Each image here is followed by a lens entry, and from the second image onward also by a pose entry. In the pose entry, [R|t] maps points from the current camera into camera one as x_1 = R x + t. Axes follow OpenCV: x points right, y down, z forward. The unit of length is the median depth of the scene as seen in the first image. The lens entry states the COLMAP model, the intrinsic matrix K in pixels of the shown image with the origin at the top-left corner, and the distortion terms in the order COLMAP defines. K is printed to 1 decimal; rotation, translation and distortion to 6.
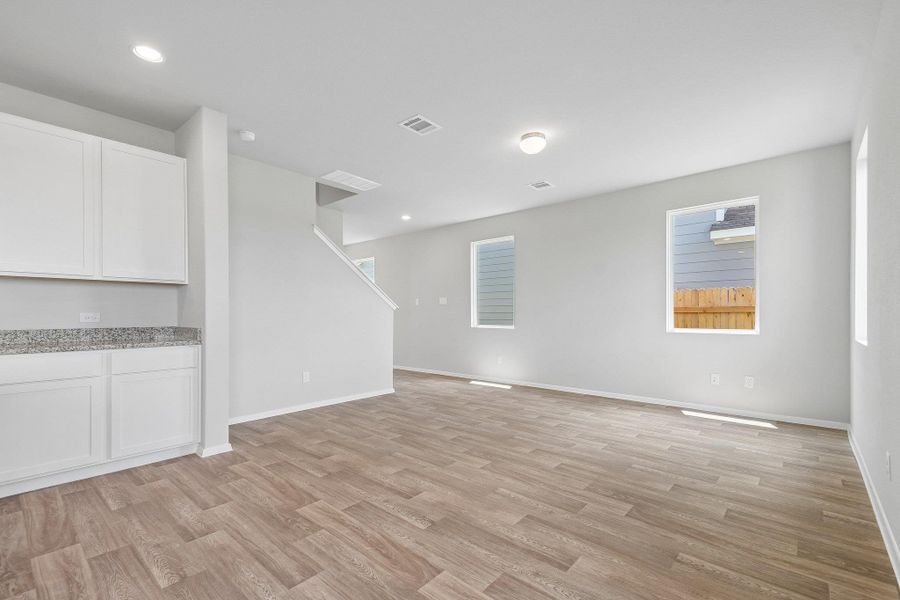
lens RADIAL K [[397.8, 0, 446.6], [0, 397.8, 311.8], [0, 0, 1]] dist [0.041081, -0.012788]
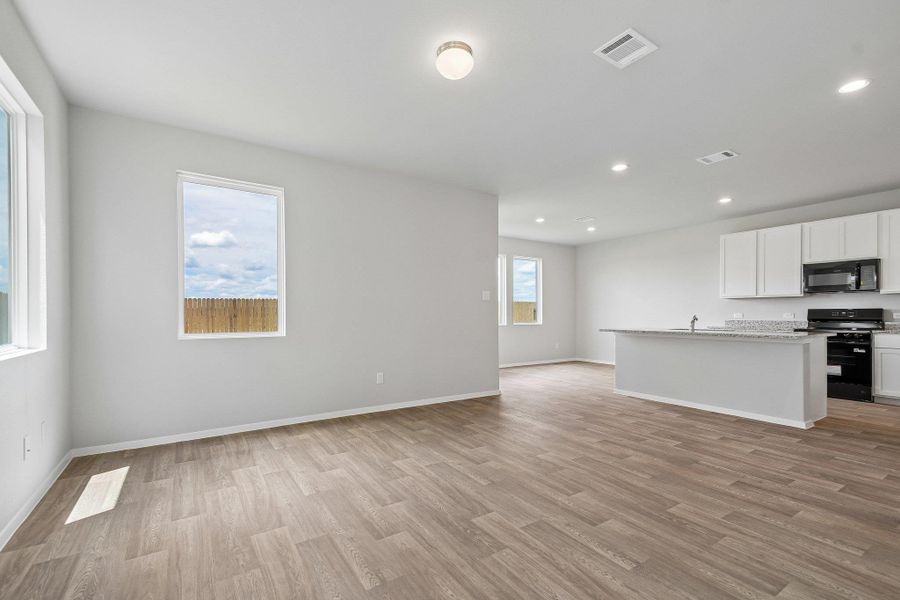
lens RADIAL K [[397.8, 0, 446.6], [0, 397.8, 311.8], [0, 0, 1]] dist [0.041081, -0.012788]
pose [[-0.965553, 0.006815, 0.260117, 0.067484], [0.002889, 0.999876, -0.015472, 0.016991], [-0.260190, -0.014188, -0.965453, 2.194956]]
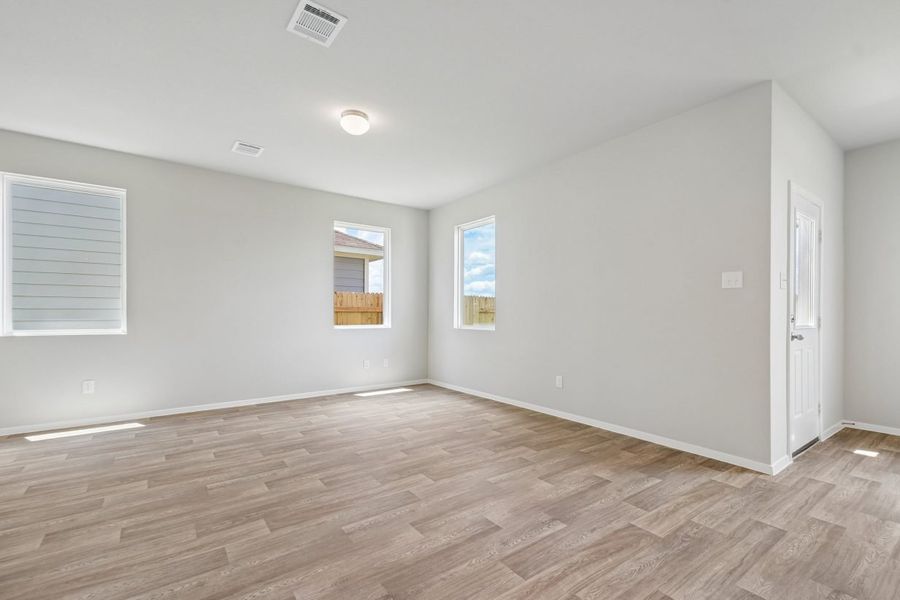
lens RADIAL K [[397.8, 0, 446.6], [0, 397.8, 311.8], [0, 0, 1]] dist [0.041081, -0.012788]
pose [[0.209874, 0.006644, 0.977706, -0.821643], [-0.011511, 0.999924, -0.004324, 0.007233], [-0.977661, -0.010346, 0.209935, 0.800223]]
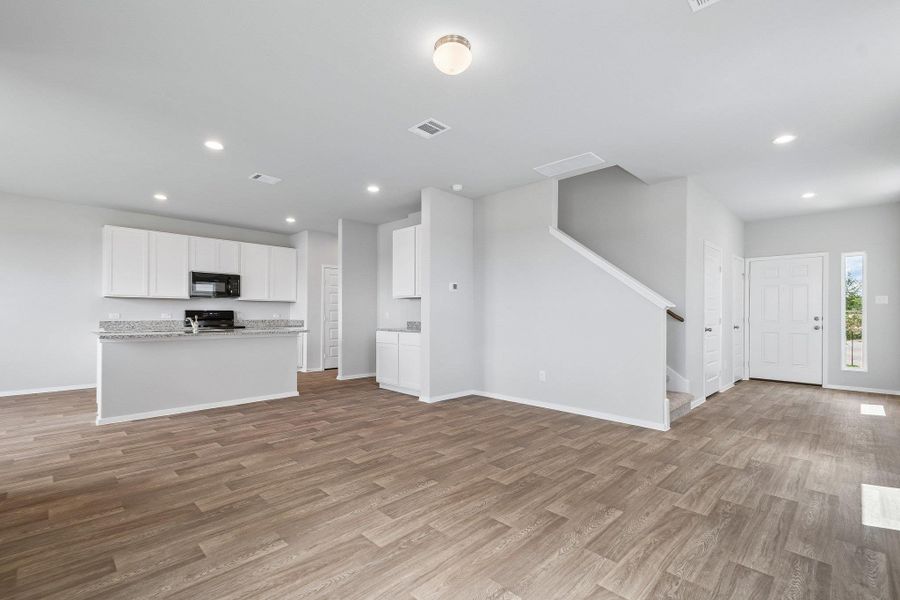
lens RADIAL K [[397.8, 0, 446.6], [0, 397.8, 311.8], [0, 0, 1]] dist [0.041081, -0.012788]
pose [[-0.057270, -0.004522, -0.998348, 1.161723], [0.003942, 0.999981, -0.004756, 0.003388], [0.998351, -0.004208, -0.057251, 1.357830]]
